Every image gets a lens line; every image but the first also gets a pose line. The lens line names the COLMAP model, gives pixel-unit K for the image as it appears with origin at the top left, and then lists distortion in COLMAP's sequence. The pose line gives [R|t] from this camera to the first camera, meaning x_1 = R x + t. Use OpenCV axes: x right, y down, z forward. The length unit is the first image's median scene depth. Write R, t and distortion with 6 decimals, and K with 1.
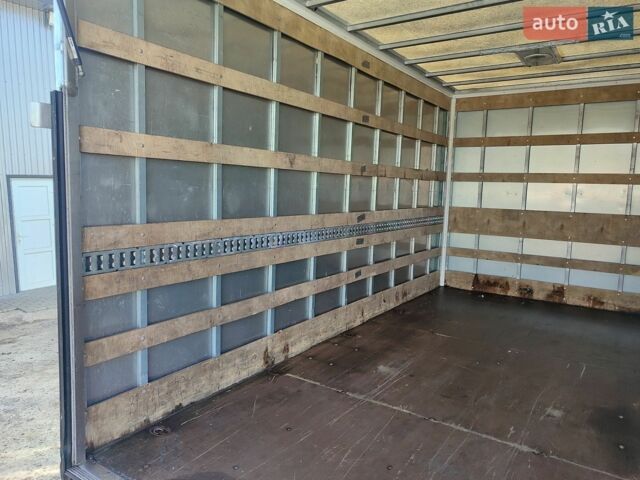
lens RADIAL K [[458.9, 0, 316.0], [0, 458.9, 244.6], [0, 0, 1]] dist [0.020545, -0.008462]
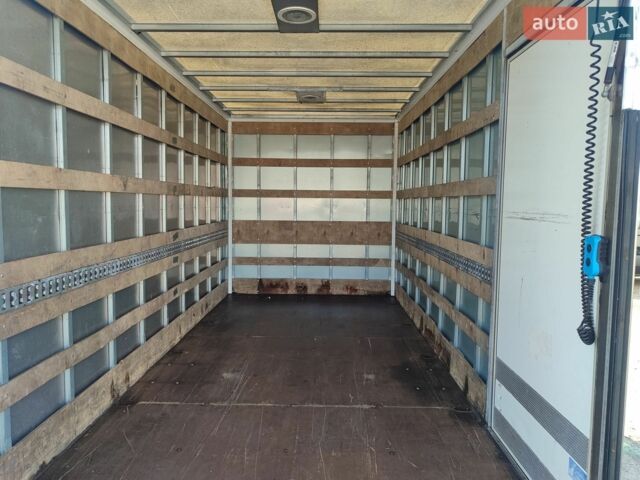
lens RADIAL K [[458.9, 0, 307.6], [0, 458.9, 248.7], [0, 0, 1]] dist [0.020545, -0.008462]
pose [[0.845969, -0.076454, 0.527722, -0.232670], [0.081937, 0.996552, 0.013025, -0.024571], [-0.526899, 0.032221, 0.849317, -0.025468]]
